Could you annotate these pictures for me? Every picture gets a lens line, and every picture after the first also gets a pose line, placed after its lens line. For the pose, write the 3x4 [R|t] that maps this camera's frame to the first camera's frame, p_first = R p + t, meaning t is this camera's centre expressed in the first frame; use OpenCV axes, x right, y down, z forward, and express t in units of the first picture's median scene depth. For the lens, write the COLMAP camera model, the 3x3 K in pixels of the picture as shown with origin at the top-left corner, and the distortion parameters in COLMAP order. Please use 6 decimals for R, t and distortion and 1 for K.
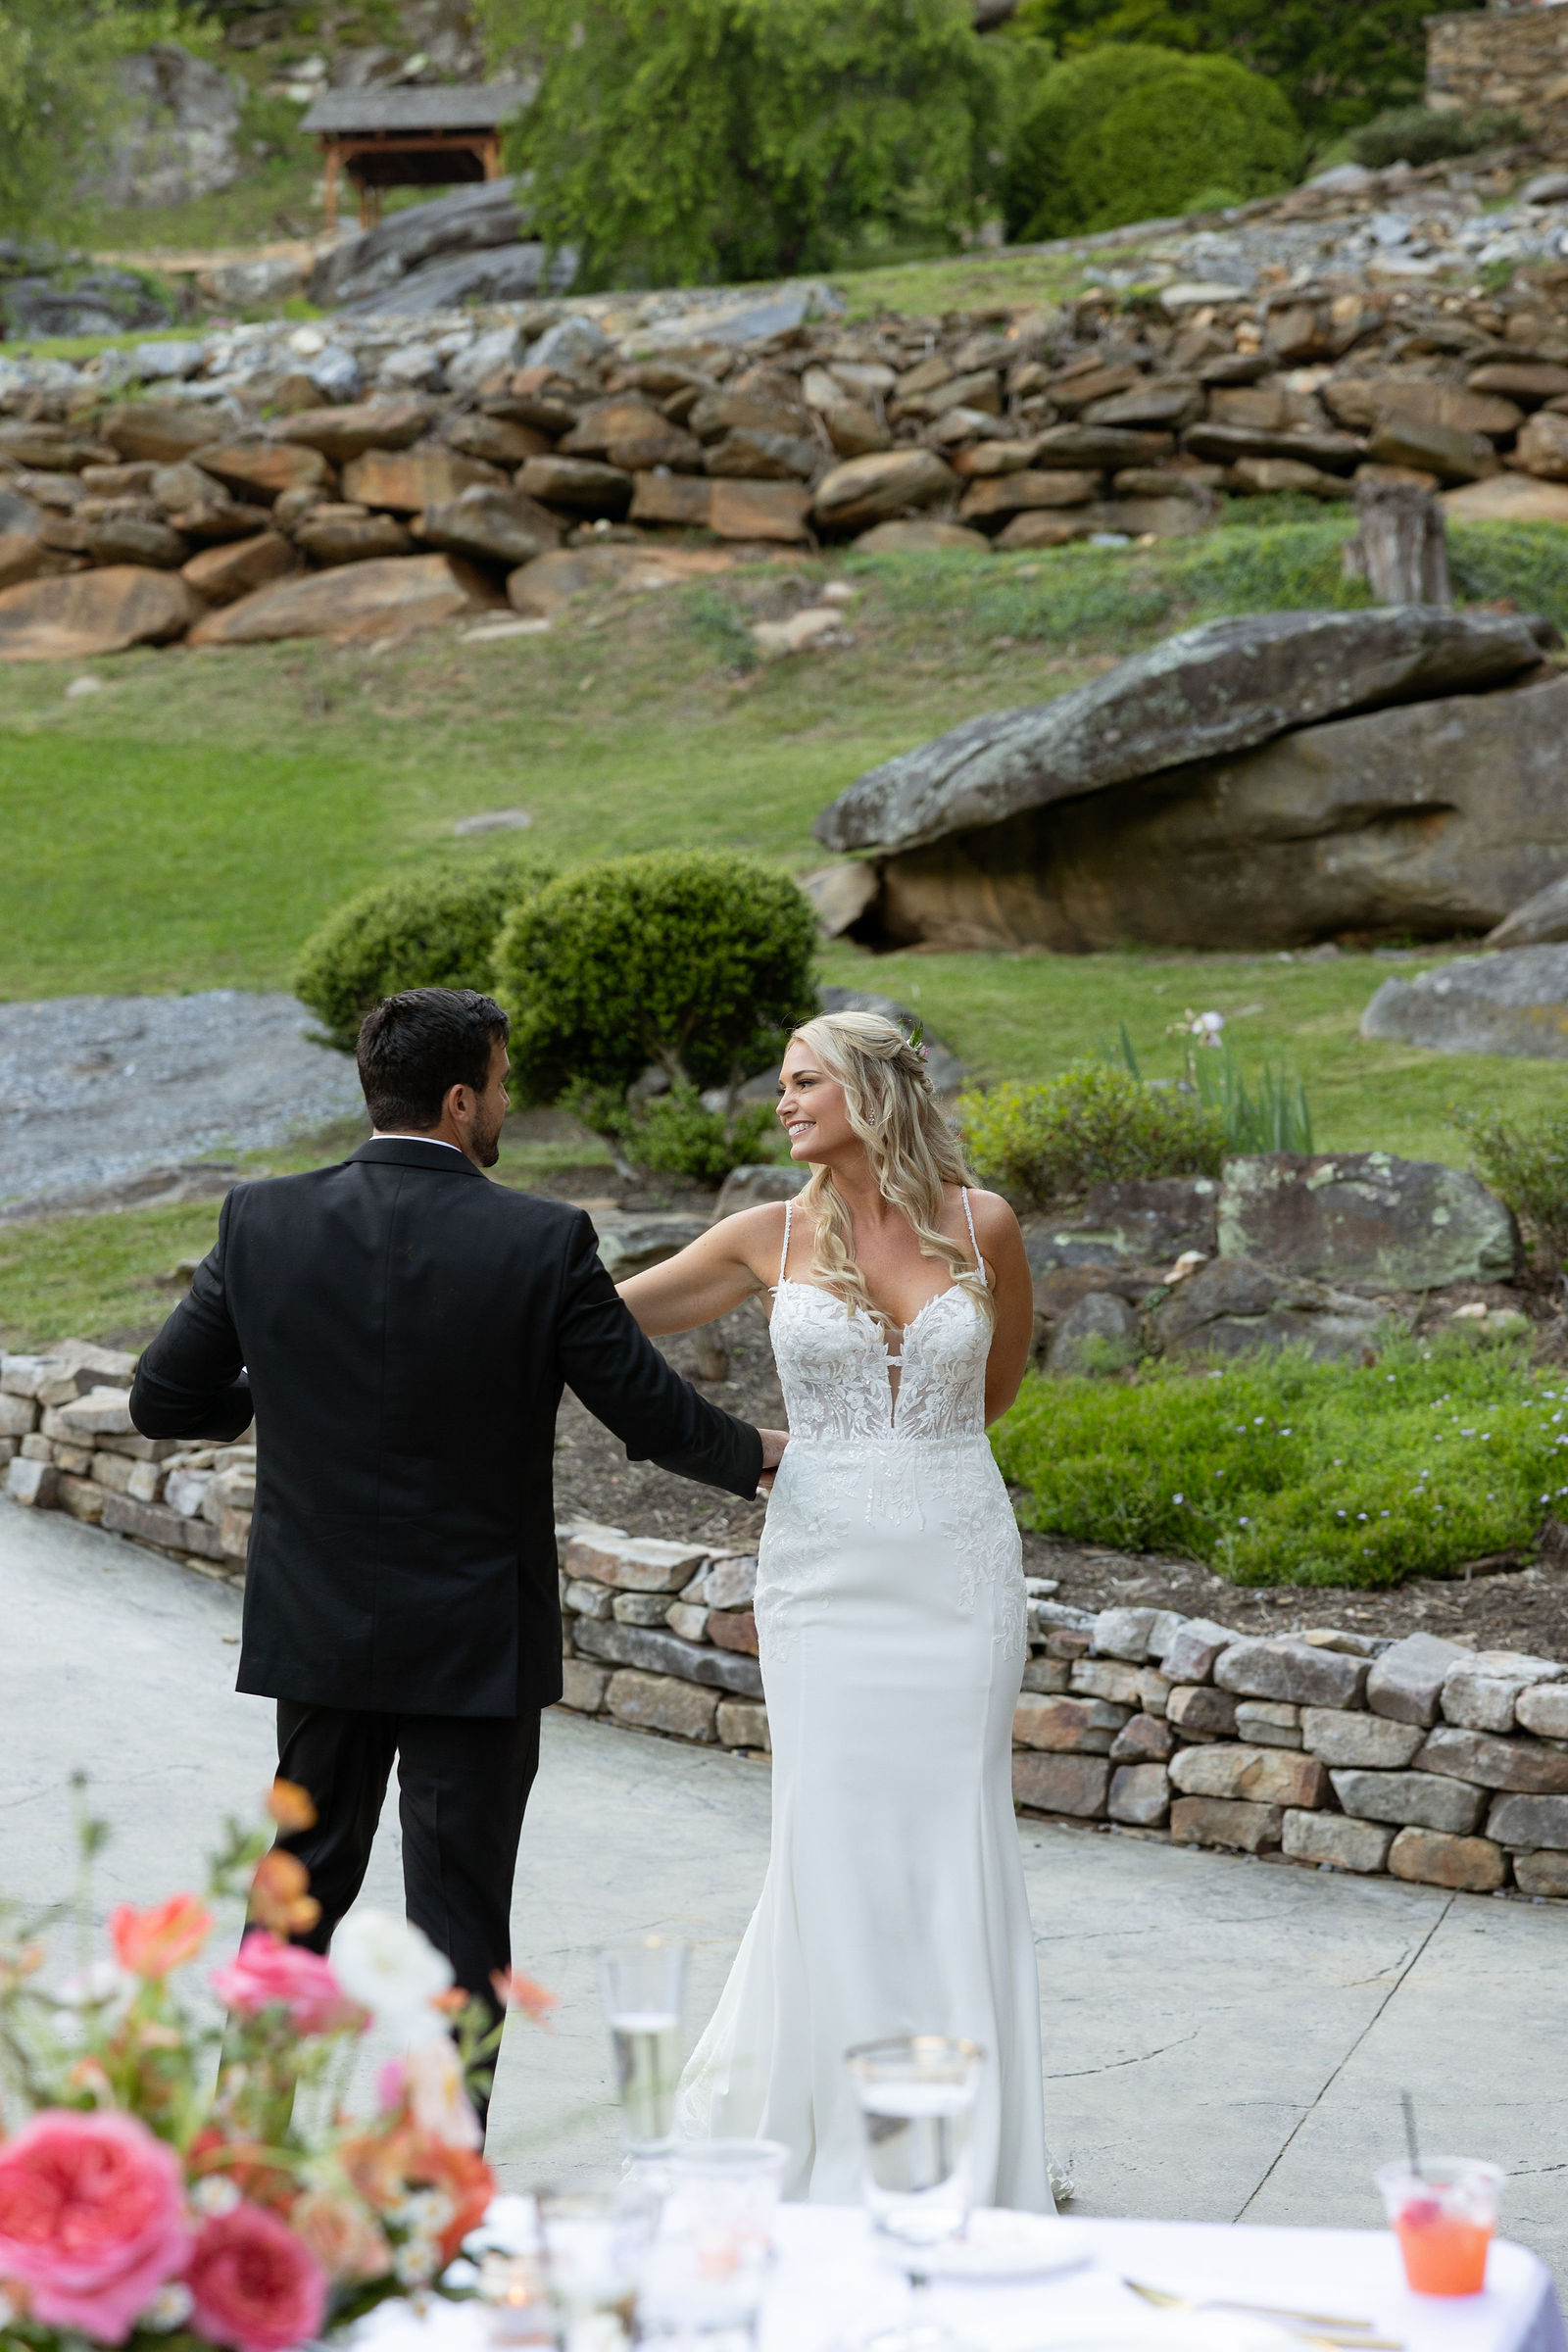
lens RADIAL K [[4477.2, 0, 725.8], [0, 4477.2, 1178.7], [0, 0, 1]] dist [0.030826, -0.050750]
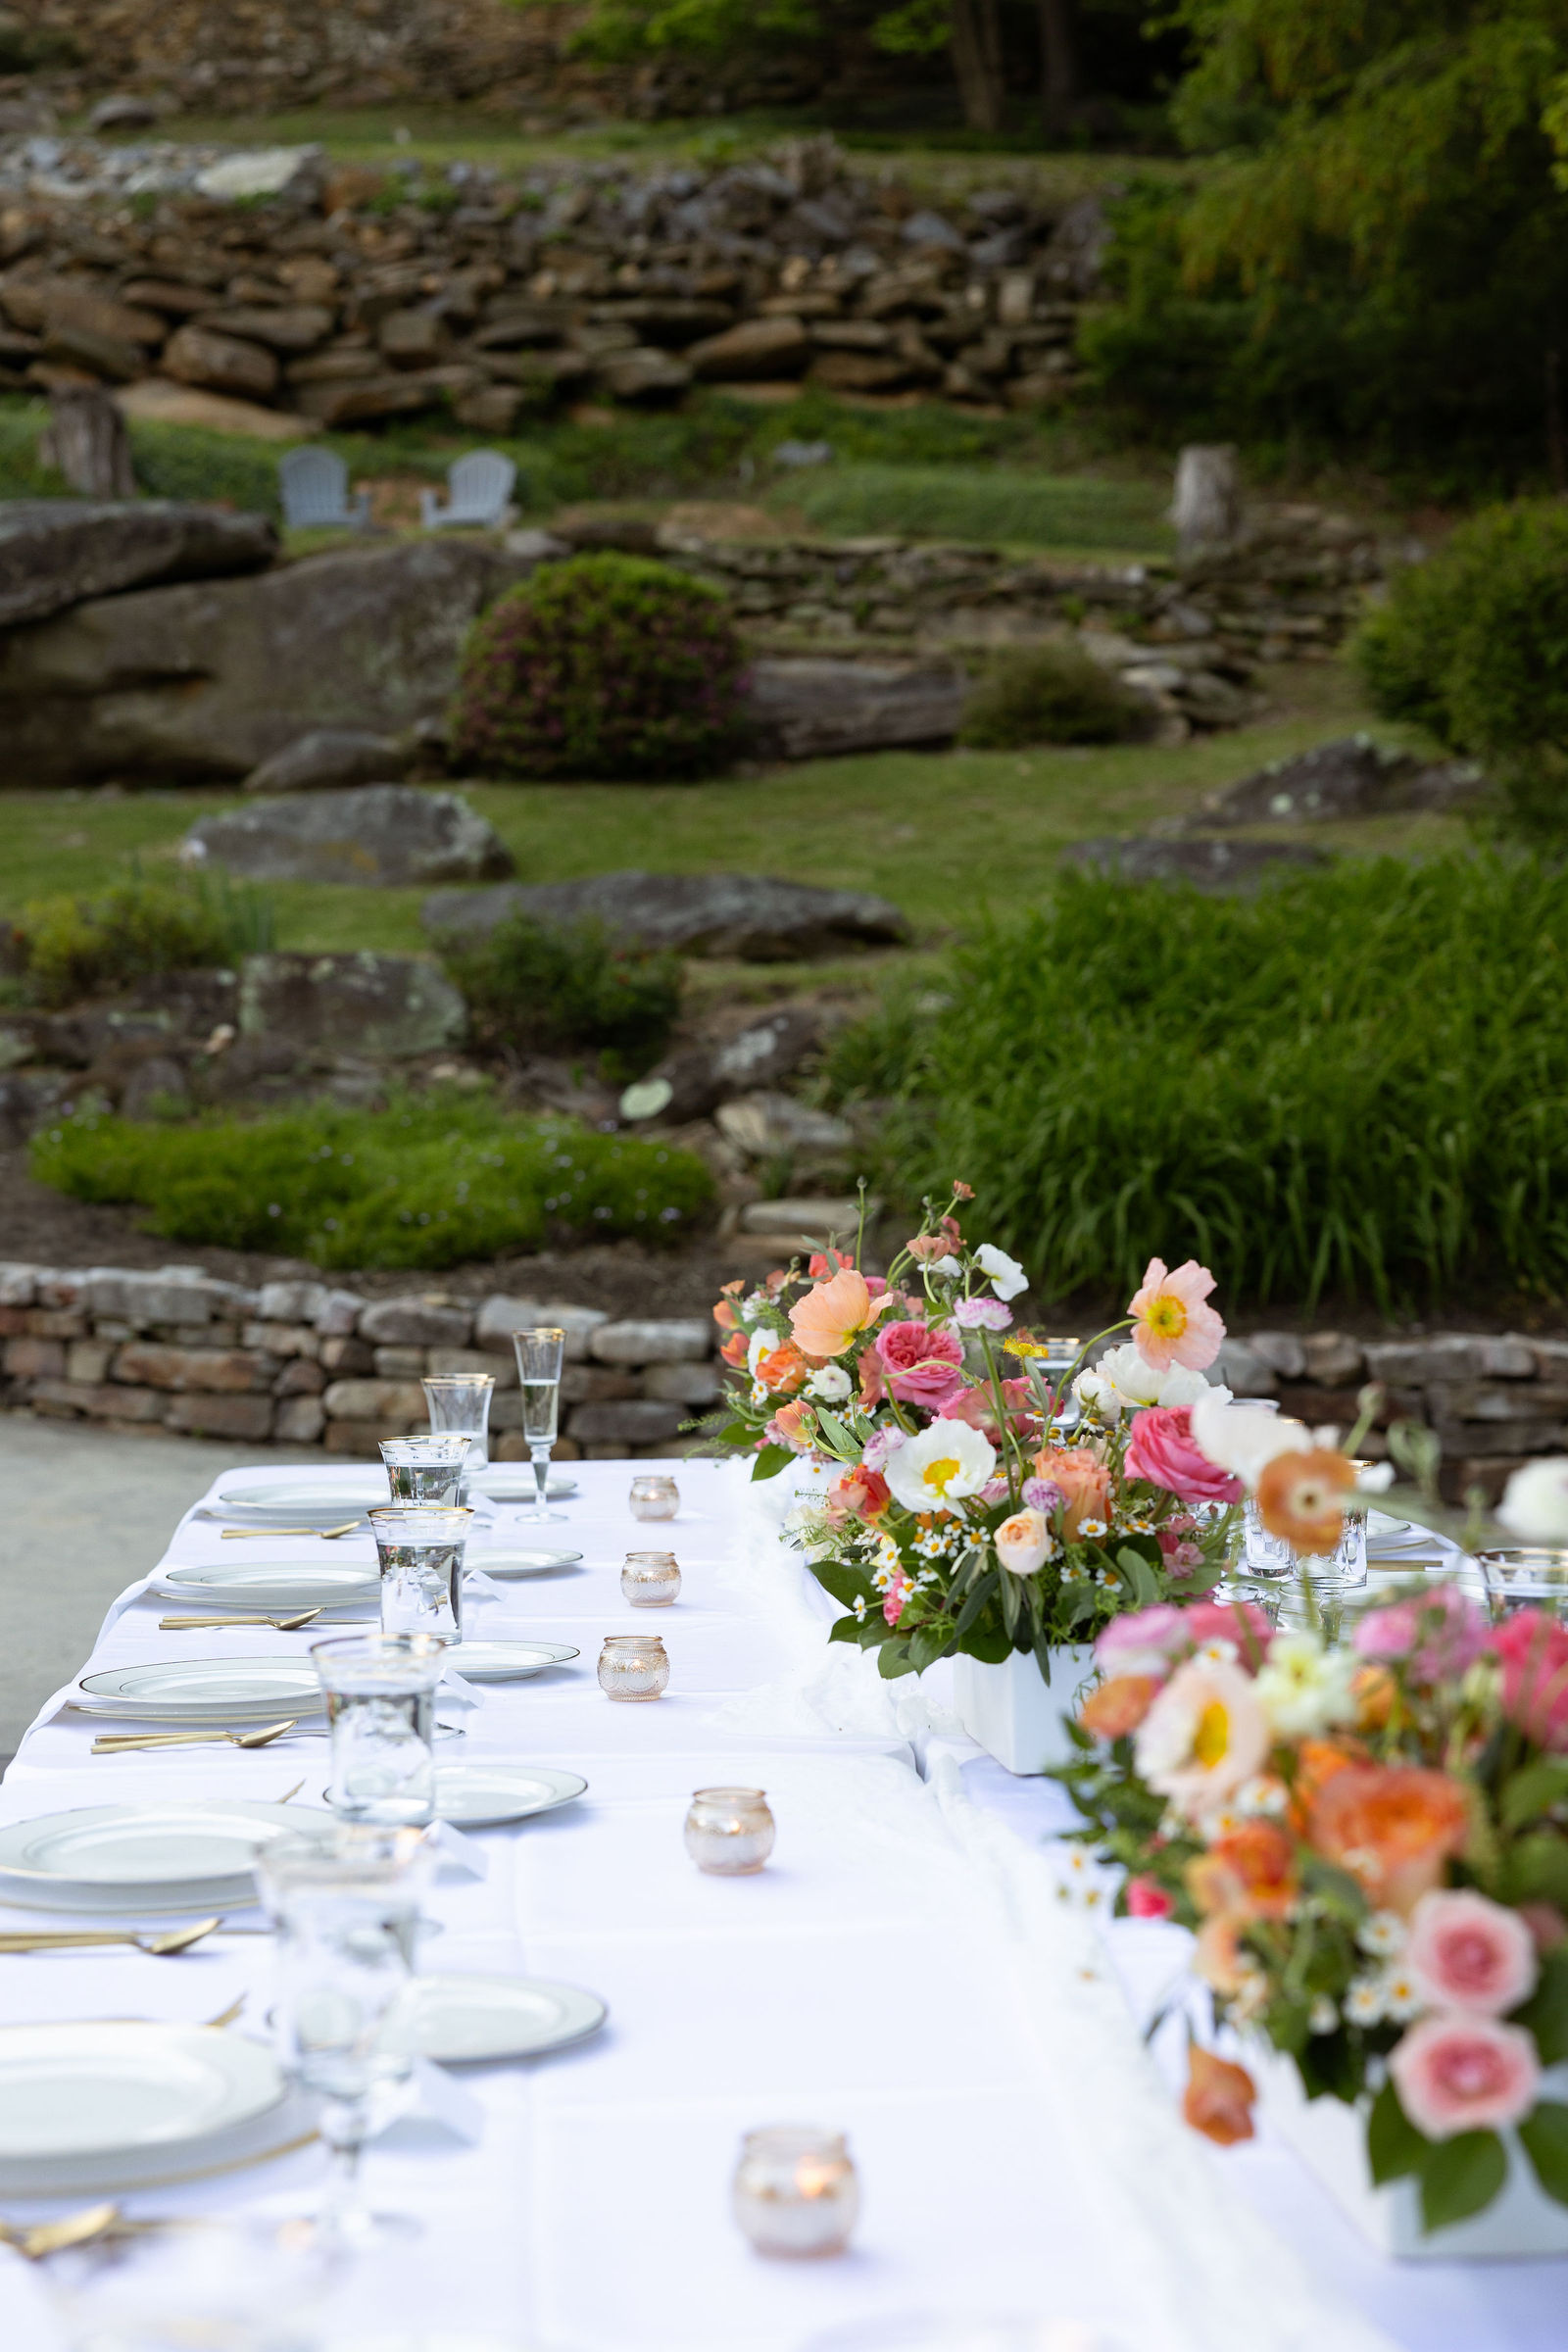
lens RADIAL K [[4049.9, 0, 952.5], [0, 4049.9, 1175.7], [0, 0, 1]] dist [0.022505, -0.012236]
pose [[0.918918, -0.010827, 0.394300, -0.122175], [-0.006305, 0.999092, 0.042127, 0.006291], [-0.394398, -0.041198, 0.918016, -0.116572]]
